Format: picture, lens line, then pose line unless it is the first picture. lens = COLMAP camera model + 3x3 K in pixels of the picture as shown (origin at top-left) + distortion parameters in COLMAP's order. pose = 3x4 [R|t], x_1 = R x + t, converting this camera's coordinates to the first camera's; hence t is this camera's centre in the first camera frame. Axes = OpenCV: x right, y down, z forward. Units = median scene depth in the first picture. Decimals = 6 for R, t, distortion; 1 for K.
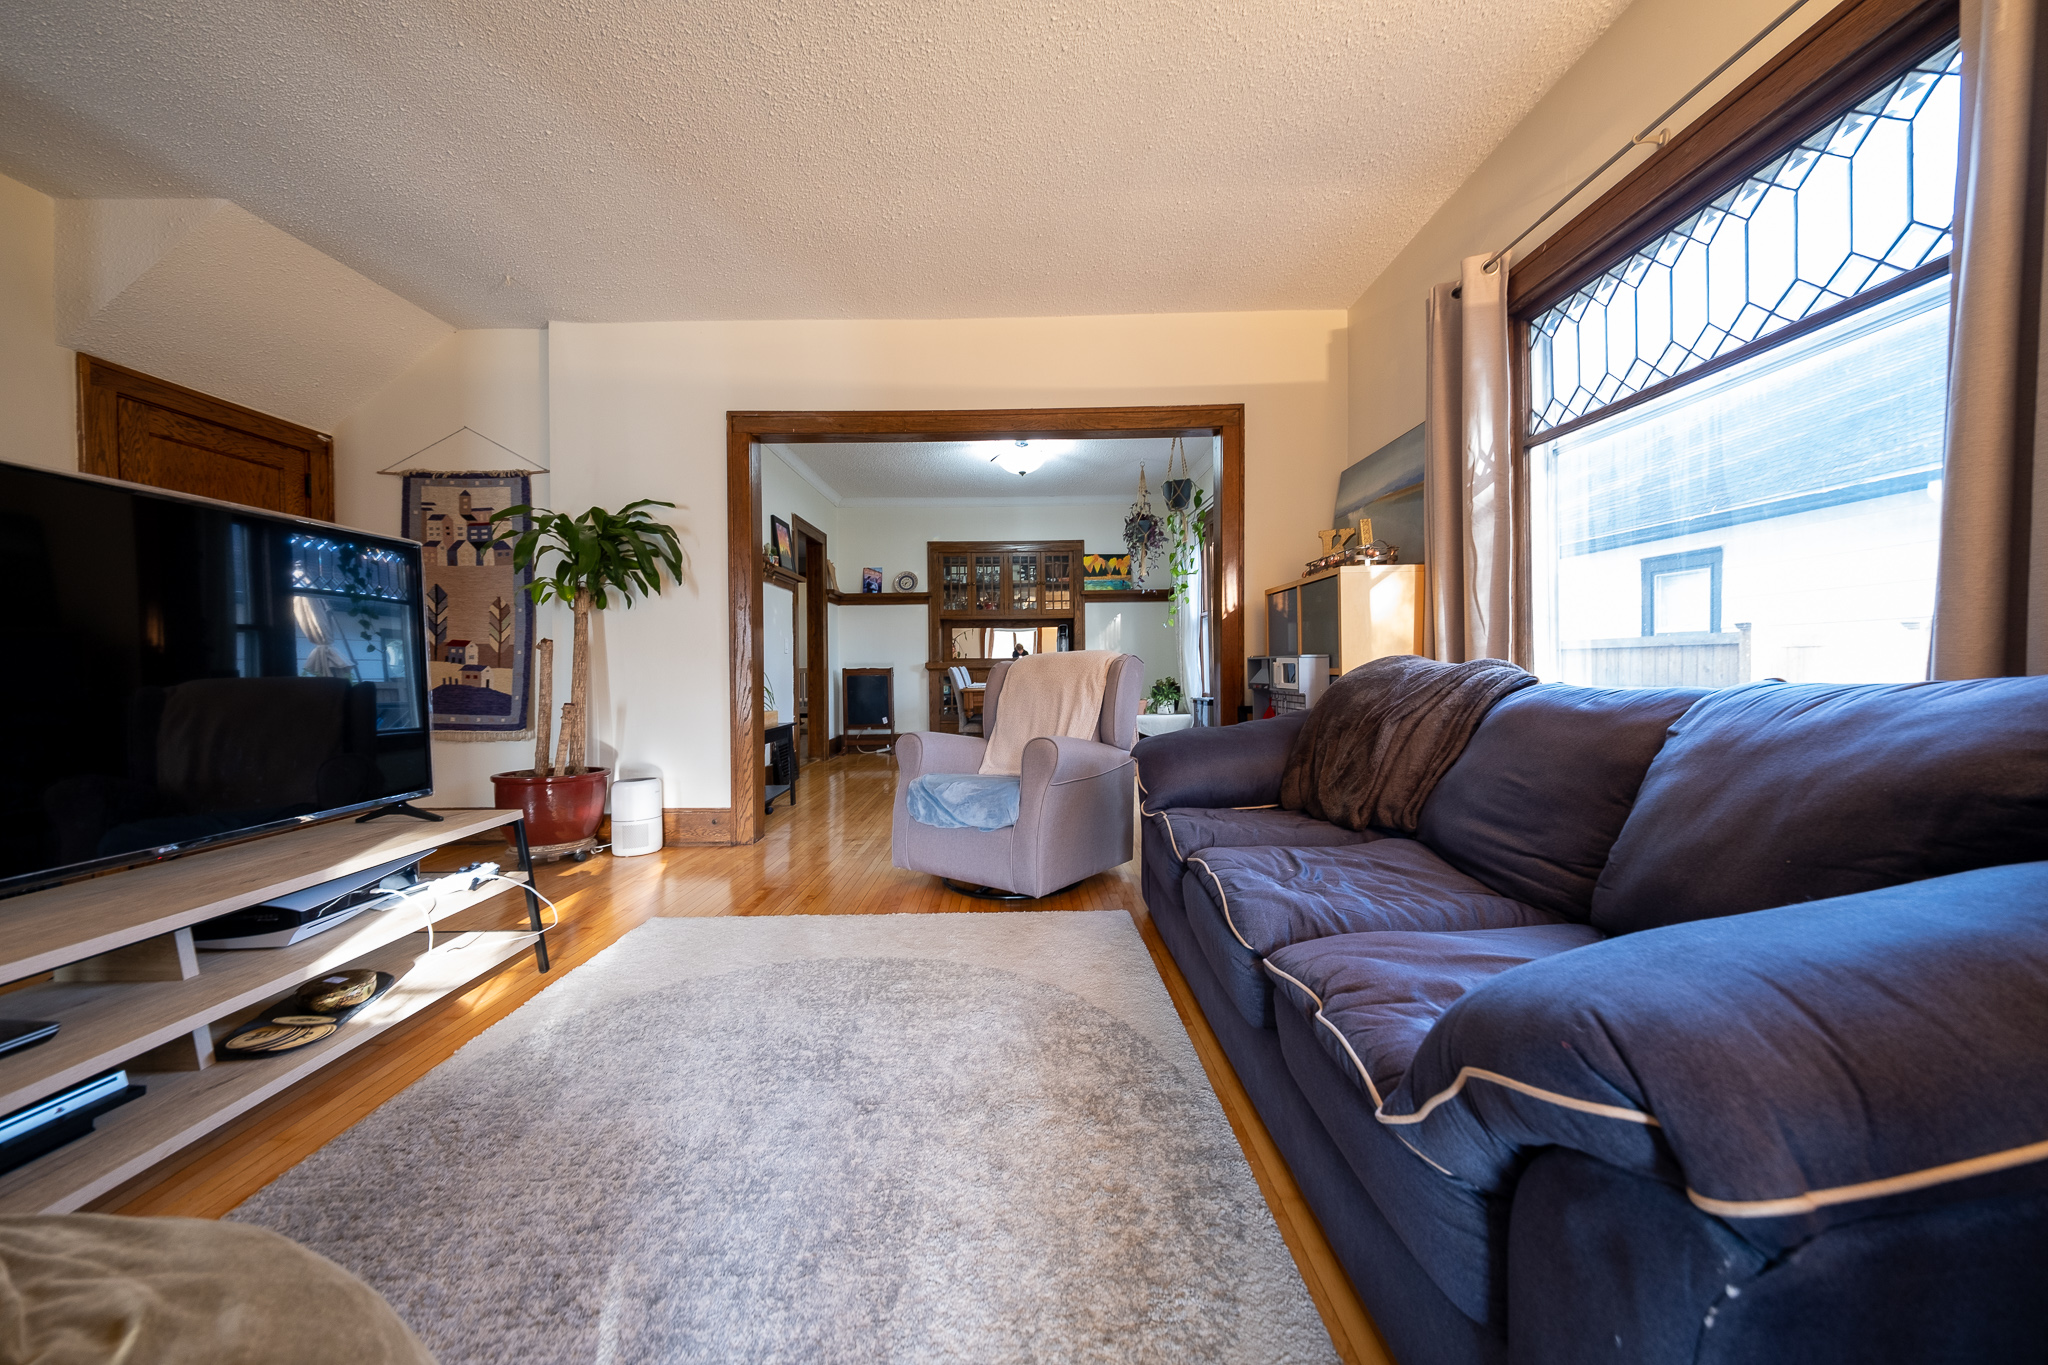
lens RADIAL K [[682.7, 0, 1026.8], [0, 682.7, 672.1], [0, 0, 1]] dist [0.001953, -0.001637]
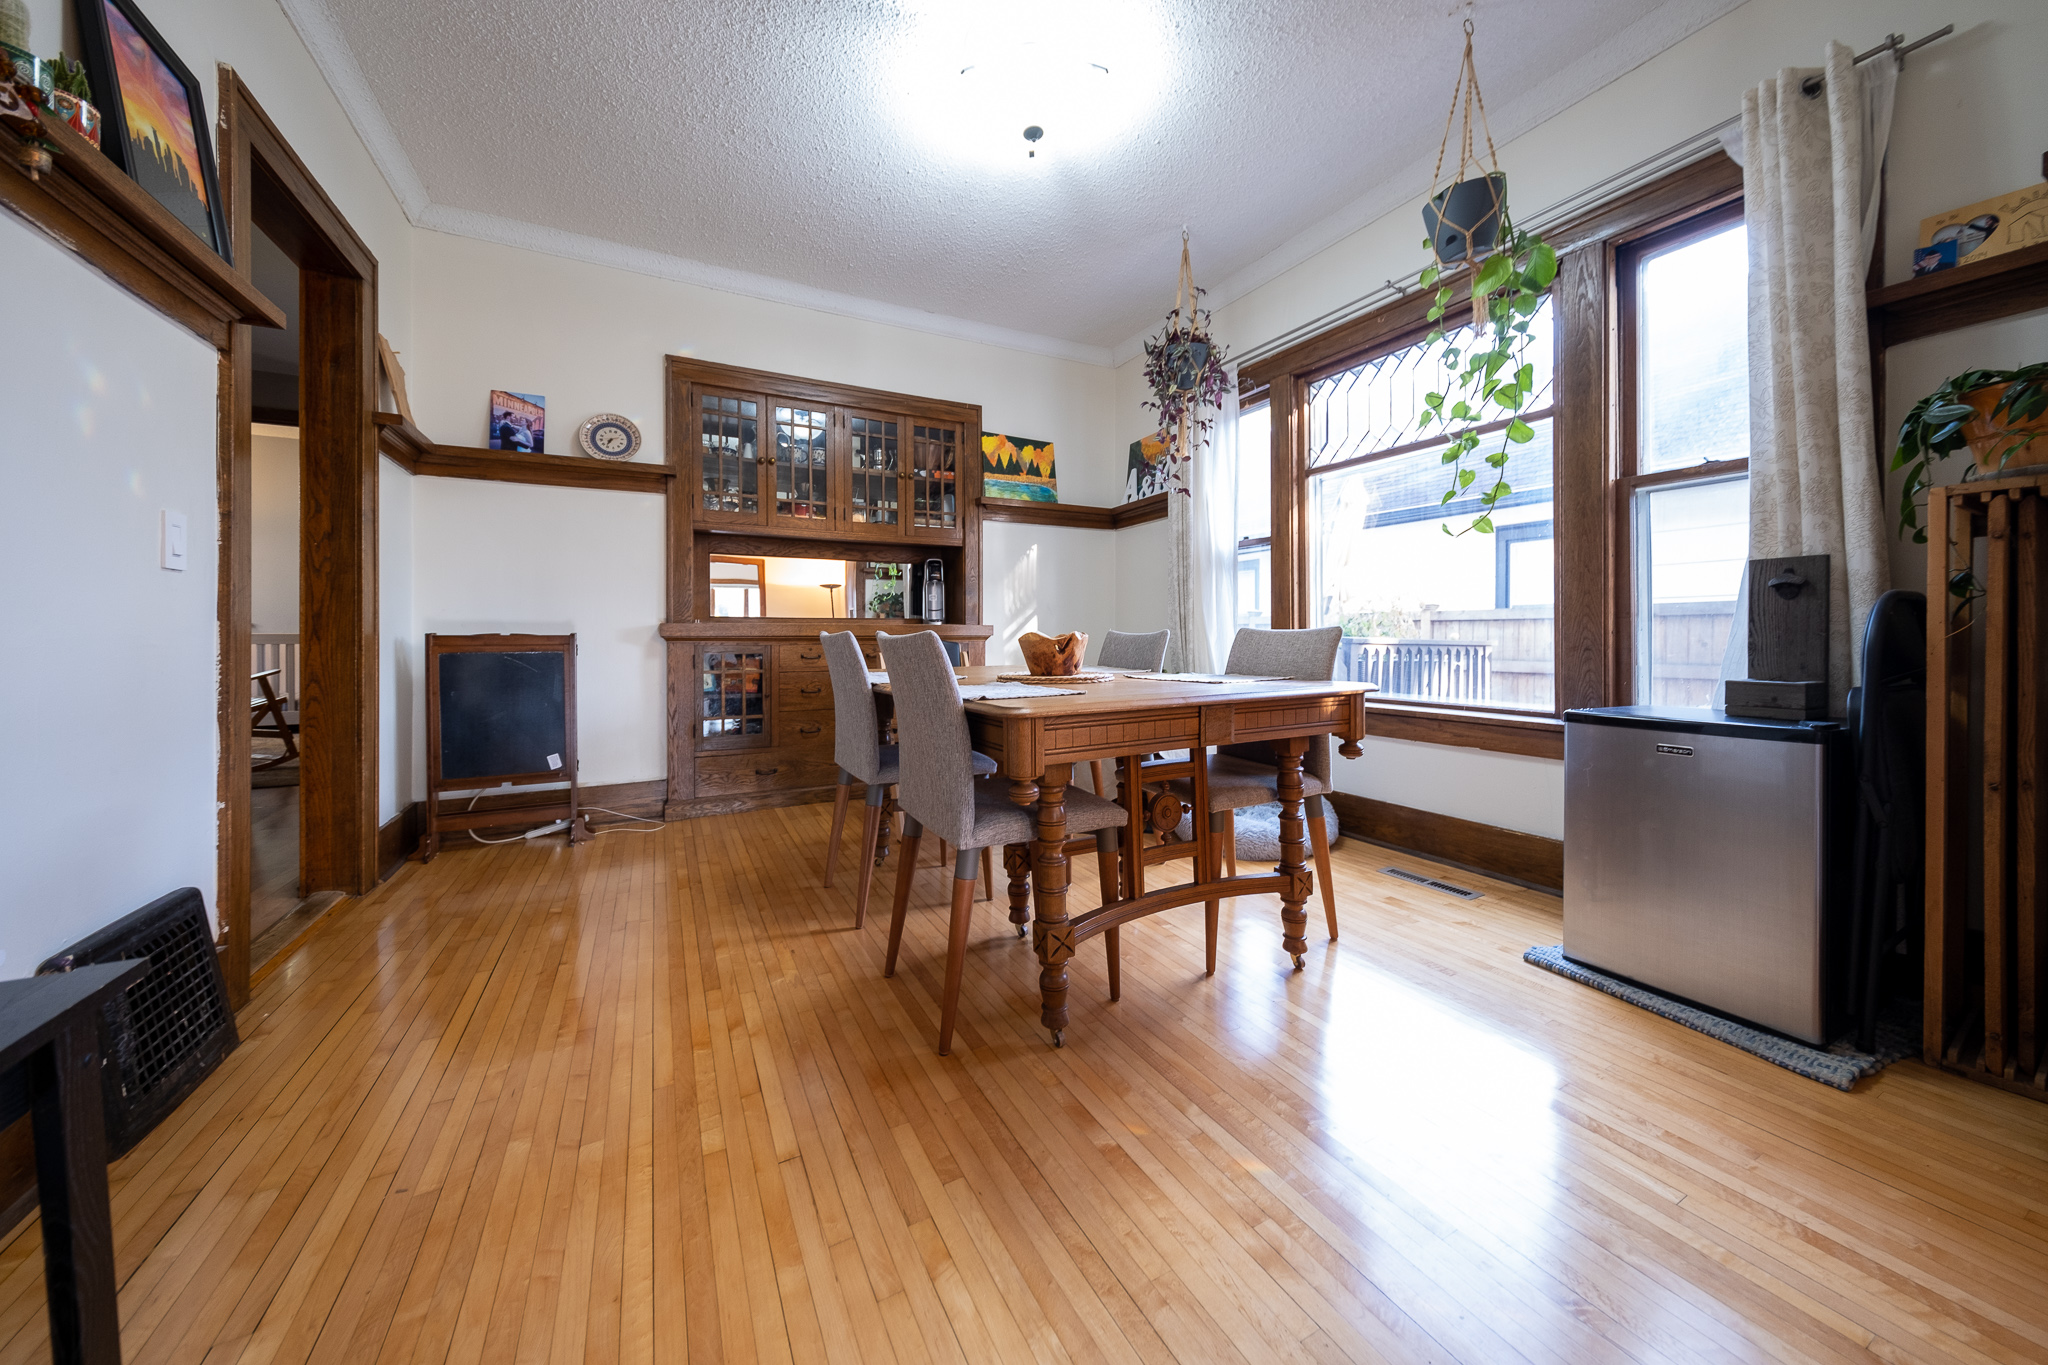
lens RADIAL K [[682.7, 0, 1000.5], [0, 682.7, 644.4], [0, 0, 1]] dist [0.001953, -0.001637]
pose [[0.891678, 0.002042, 0.452666, -0.152075], [0.002460, 0.999953, -0.009356, 0.004864], [-0.452664, 0.009457, 0.891631, 0.500365]]
